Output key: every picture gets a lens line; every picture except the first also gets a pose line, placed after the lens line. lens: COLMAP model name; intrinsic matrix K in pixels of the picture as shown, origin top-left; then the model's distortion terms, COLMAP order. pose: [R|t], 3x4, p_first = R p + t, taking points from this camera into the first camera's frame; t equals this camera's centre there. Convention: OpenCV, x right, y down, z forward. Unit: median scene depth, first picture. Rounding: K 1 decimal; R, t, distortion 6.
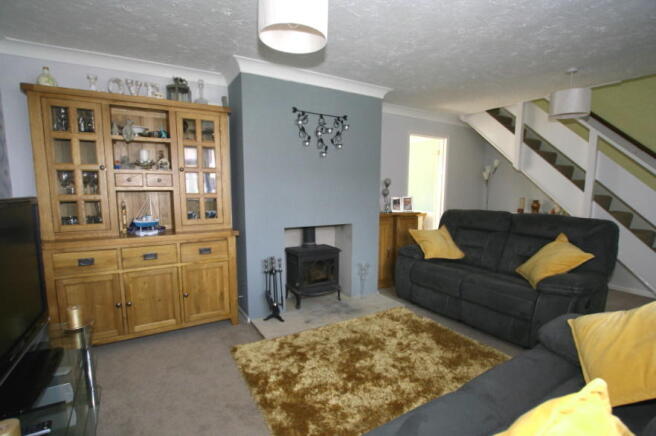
lens RADIAL K [[304.4, 0, 319.7], [0, 304.4, 227.2], [0, 0, 1]] dist [-0.002254, -0.000095]
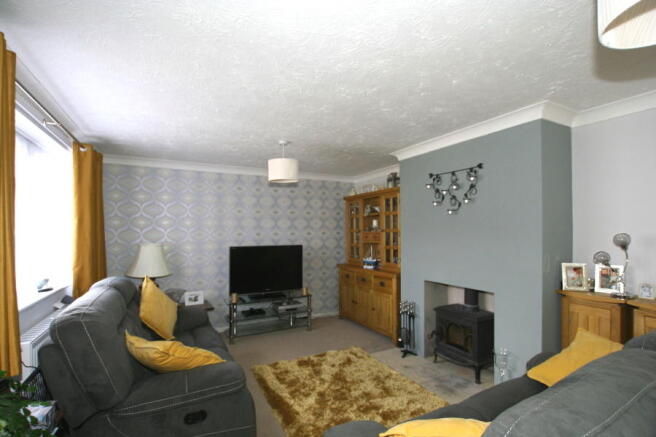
lens RADIAL K [[304.4, 0, 319.7], [0, 304.4, 227.7], [0, 0, 1]] dist [-0.002254, -0.000095]
pose [[-0.043549, -0.004459, -0.999041, 0.997133], [-0.106759, 0.994285, 0.000216, -0.144165], [0.993331, 0.106666, -0.043776, 0.630483]]
